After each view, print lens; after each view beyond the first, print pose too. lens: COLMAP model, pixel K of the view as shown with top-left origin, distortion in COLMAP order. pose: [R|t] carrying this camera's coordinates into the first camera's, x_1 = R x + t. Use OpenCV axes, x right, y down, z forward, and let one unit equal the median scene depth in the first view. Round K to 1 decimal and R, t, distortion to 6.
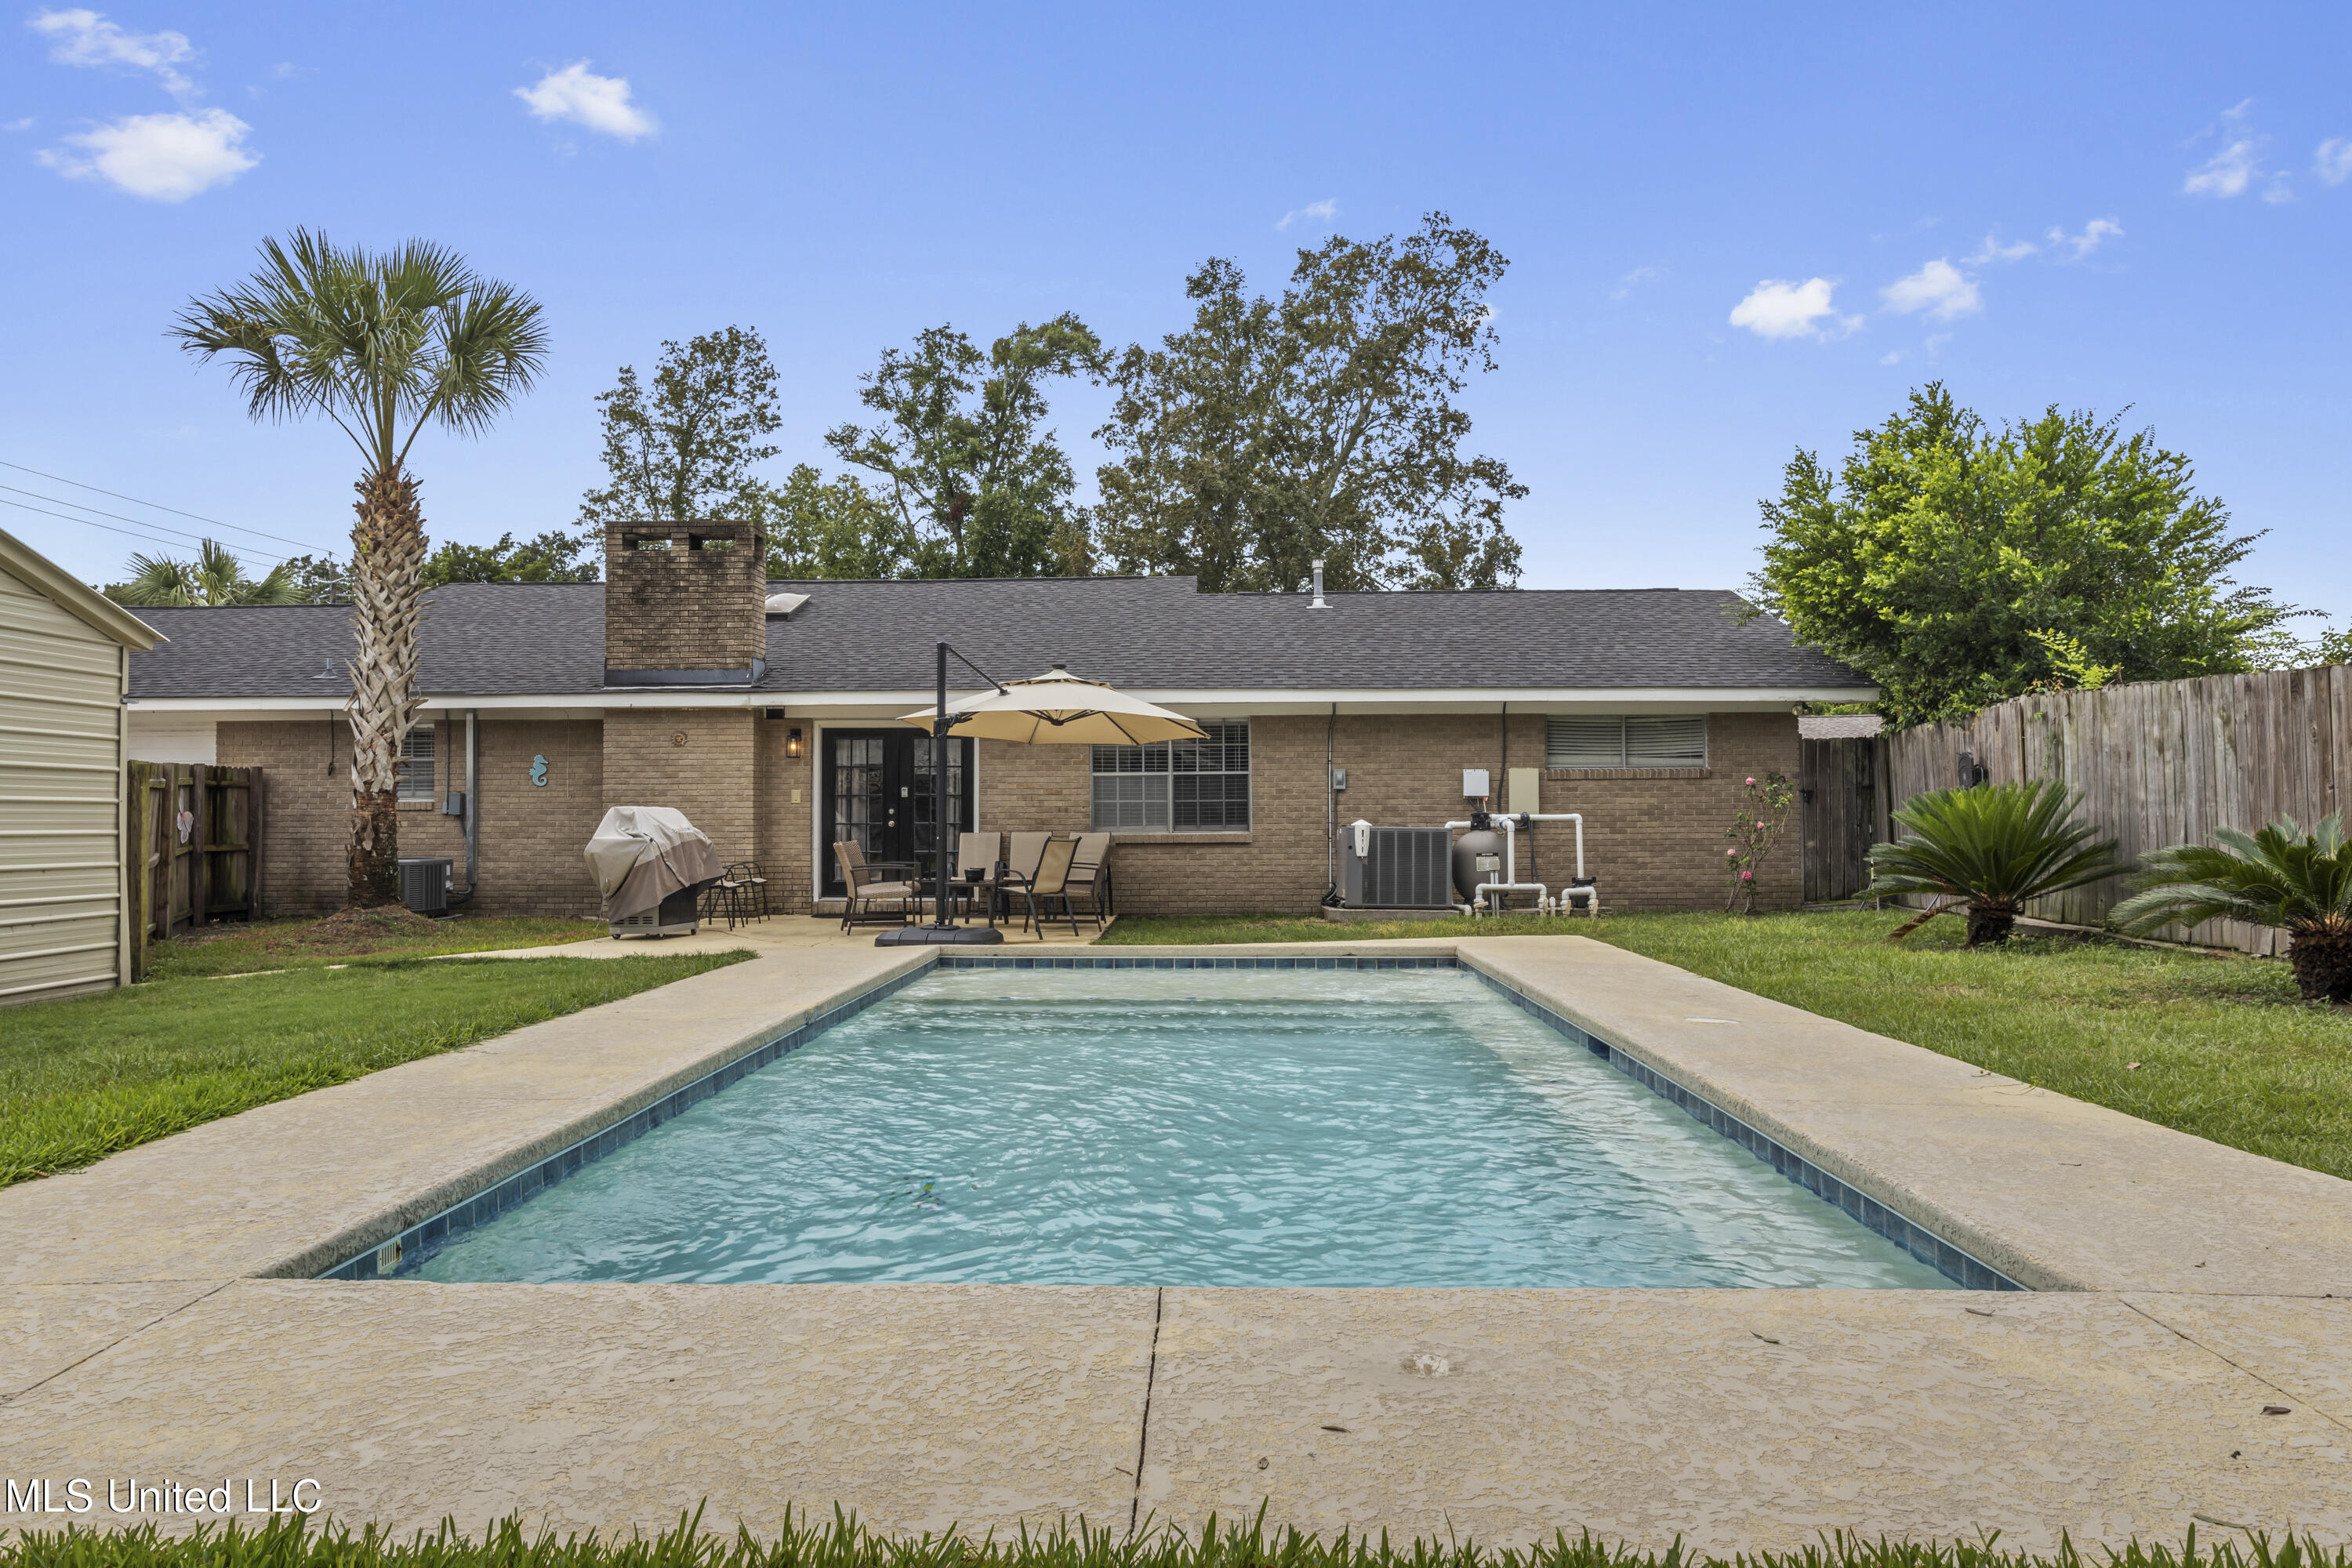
lens RADIAL K [[1581.8, 0, 1162.3], [0, 1581.8, 794.7], [0, 0, 1]] dist [-0.039169, 0.009469]
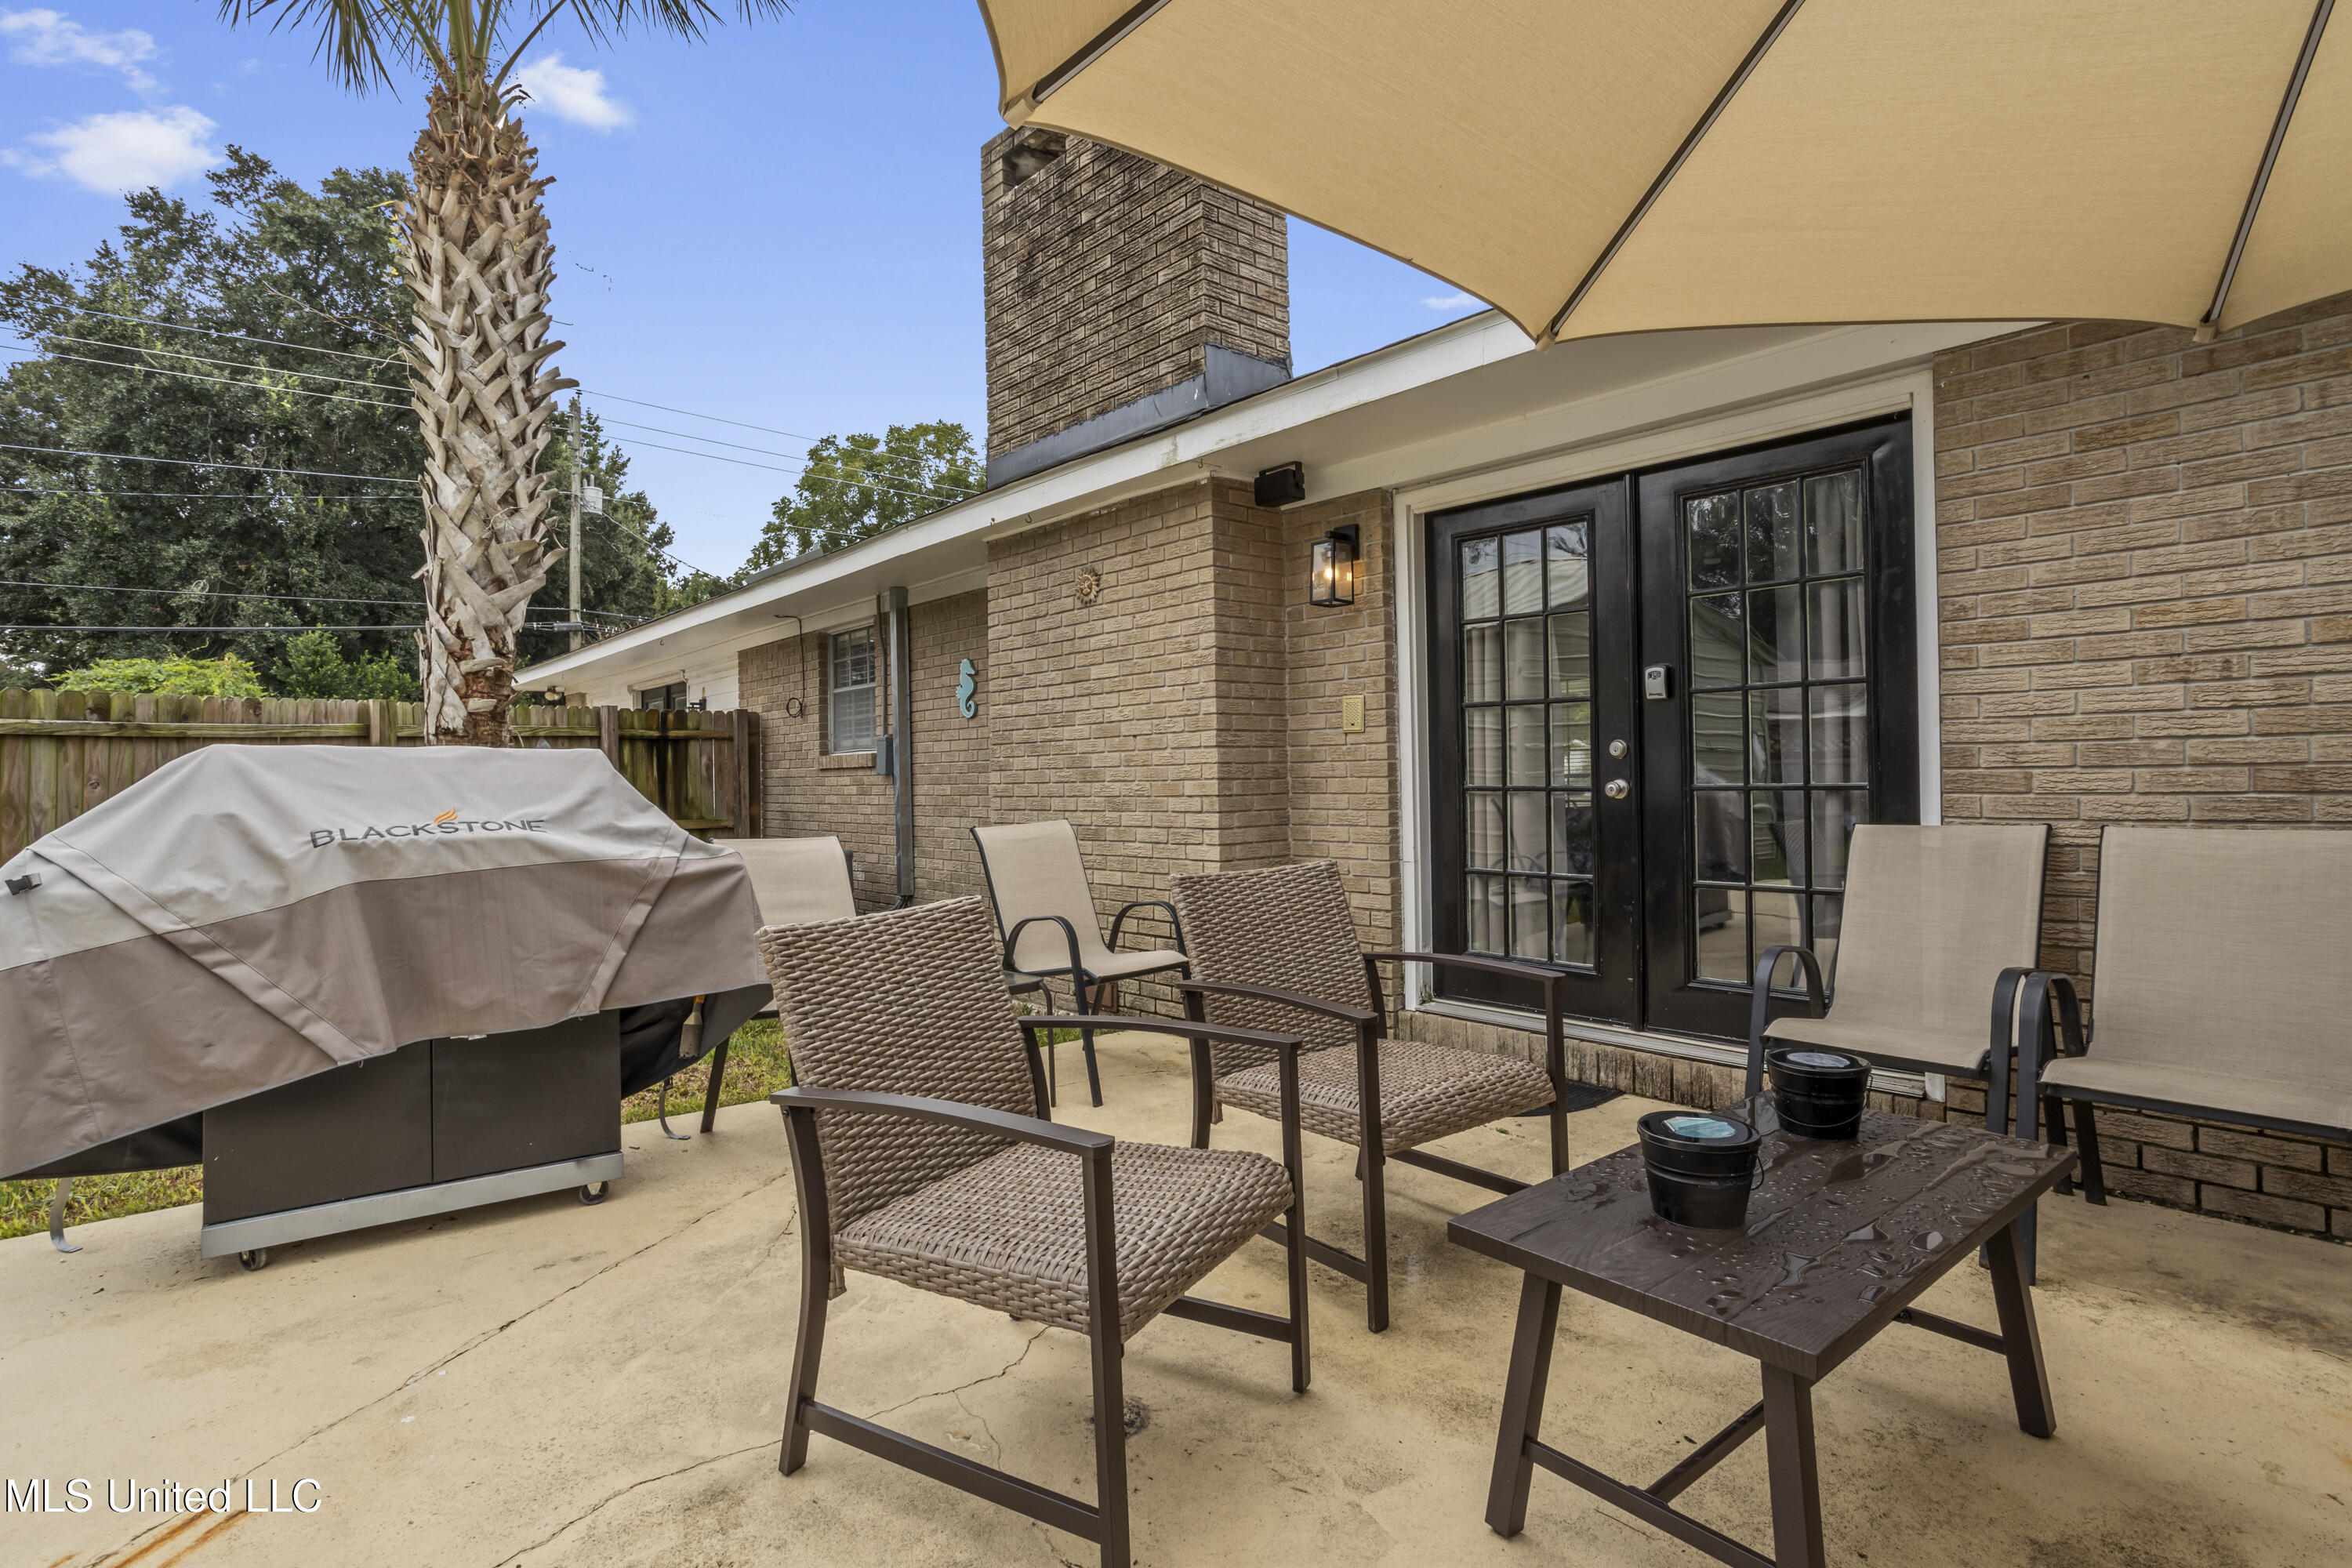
lens RADIAL K [[1152.4, 0, 1166.3], [0, 1152.4, 773.9], [0, 0, 1]] dist [-0.035332, 0.021159]
pose [[0.676295, -0.009443, -0.736570, -0.067907], [0.024952, 0.999638, 0.010094, 0.011352], [0.736208, -0.025205, 0.676286, 0.802664]]
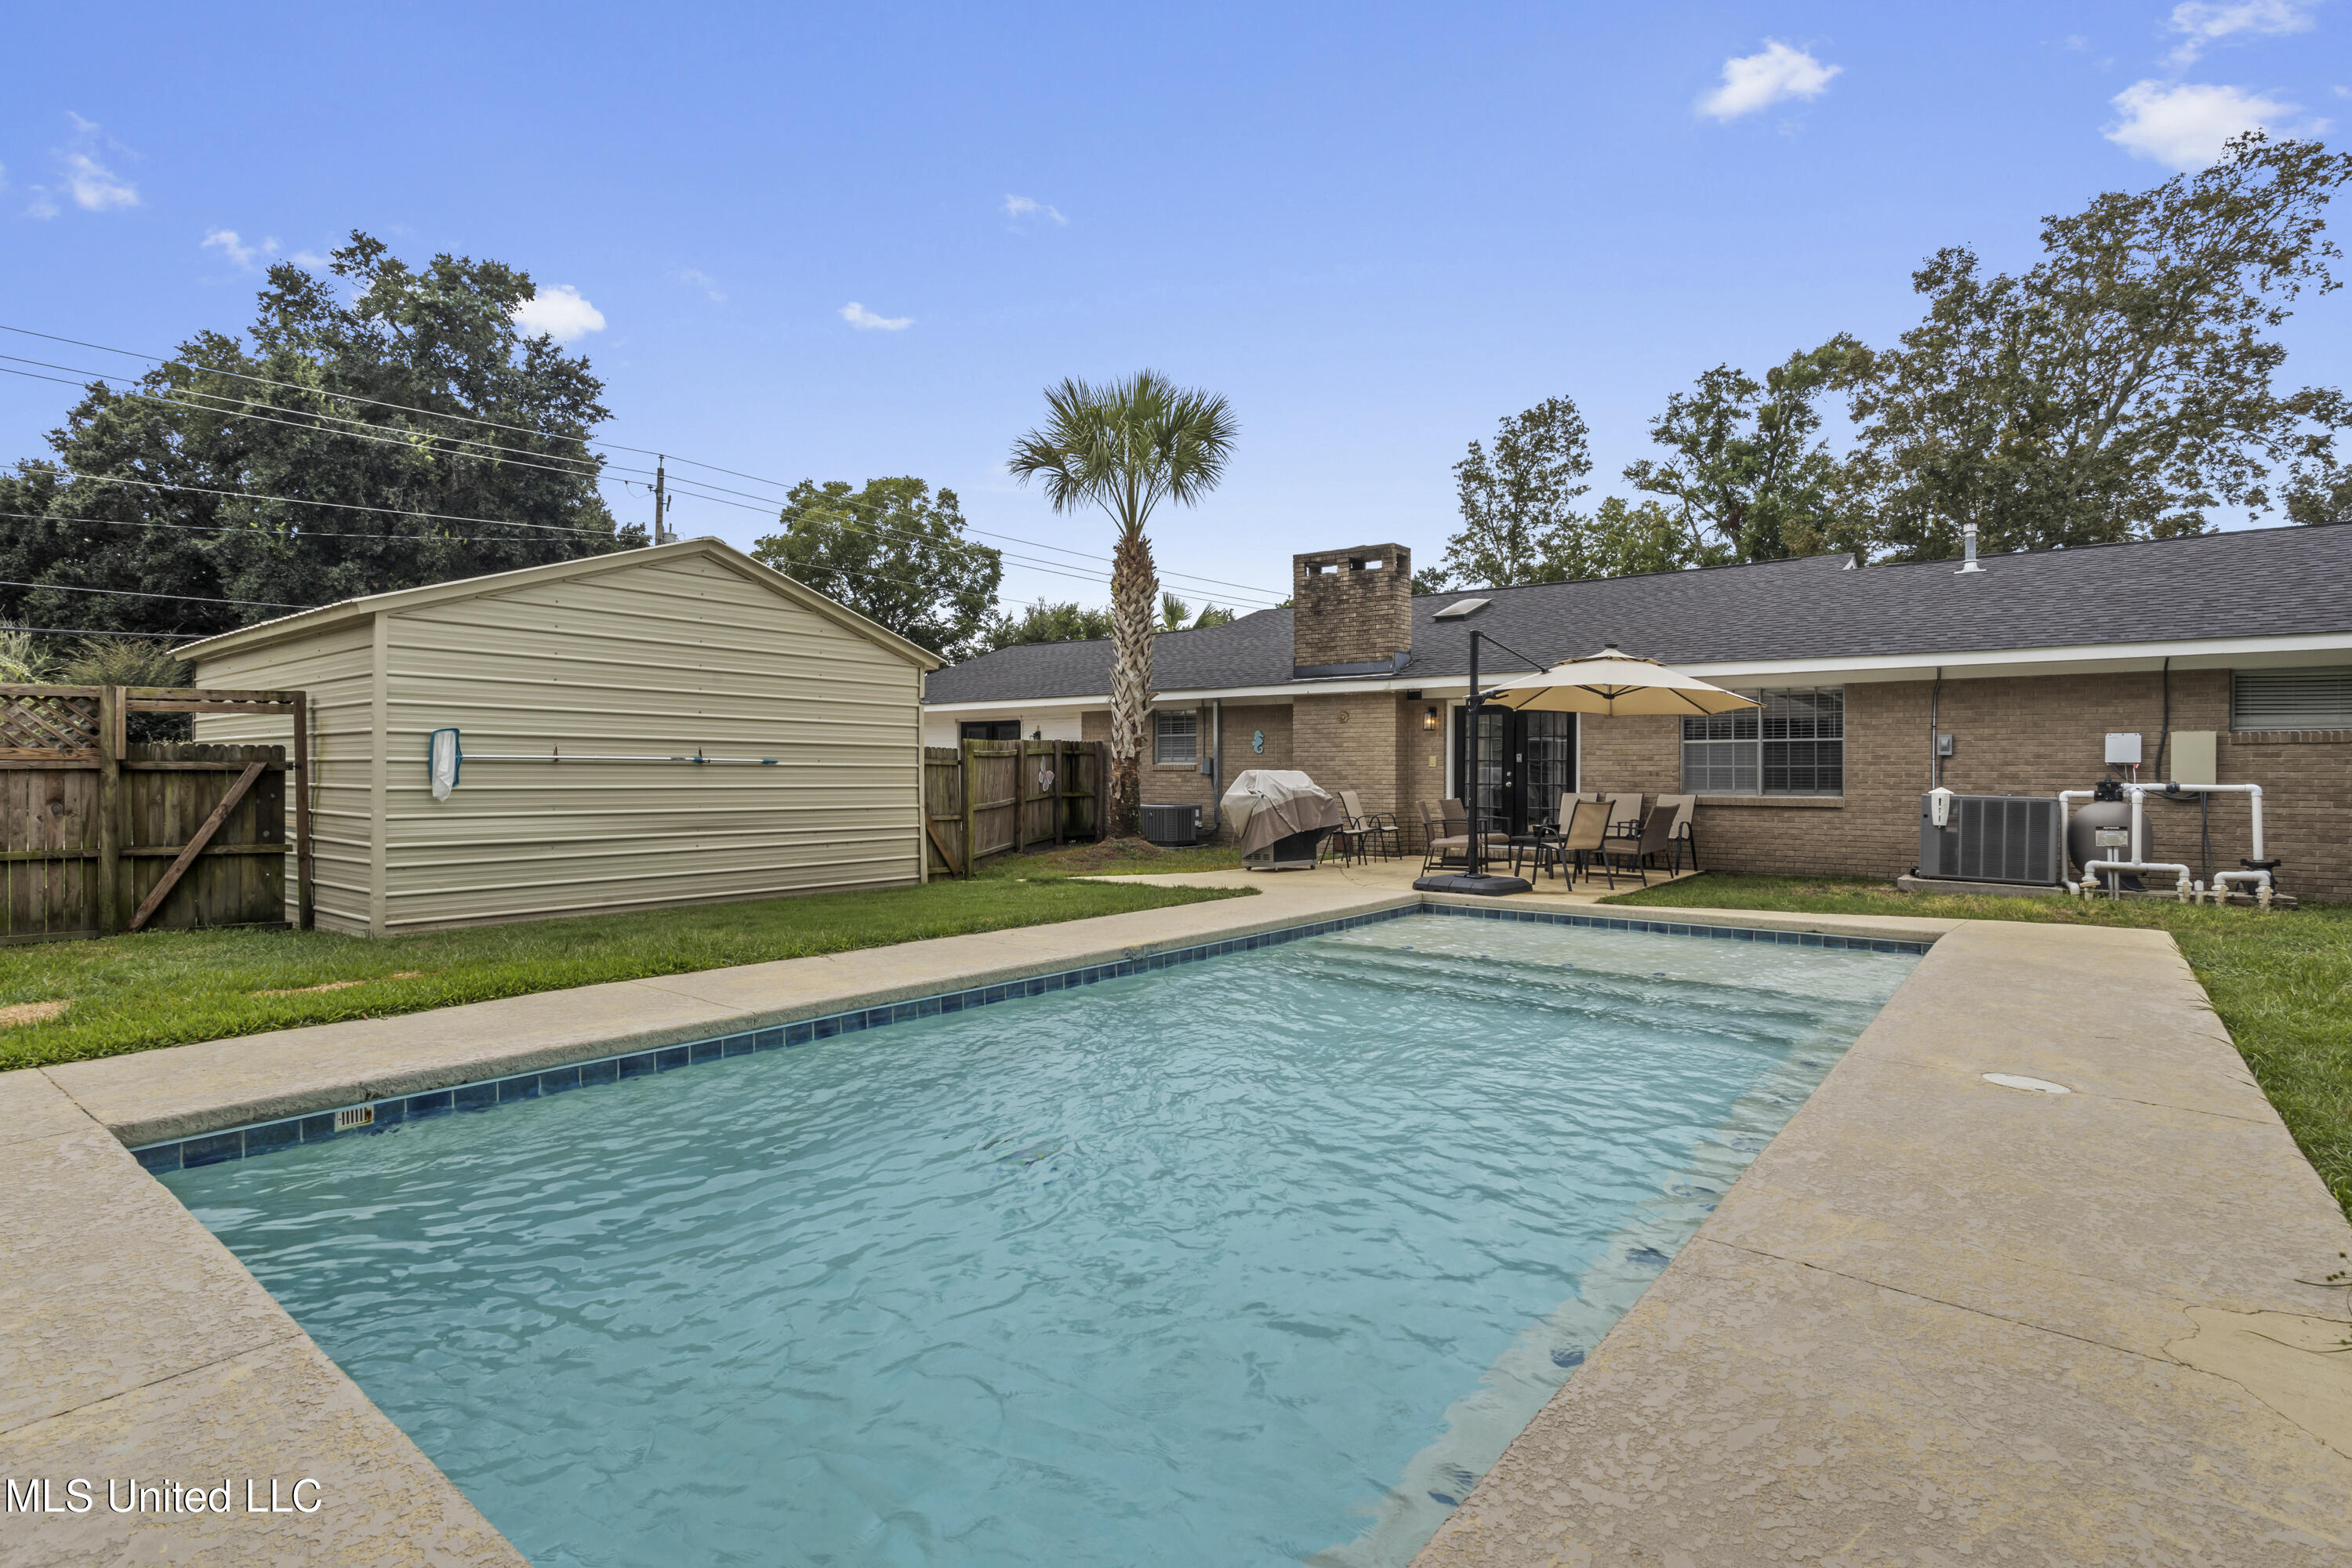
lens RADIAL K [[1152.4, 0, 1174.7], [0, 1152.4, 777.3], [0, 0, 1]] dist [-0.035332, 0.021159]
pose [[0.801823, 0.010168, -0.597475, 0.150966], [0.001415, 0.999820, 0.018914, -0.003808], [0.597560, -0.016011, 0.801664, 0.149482]]
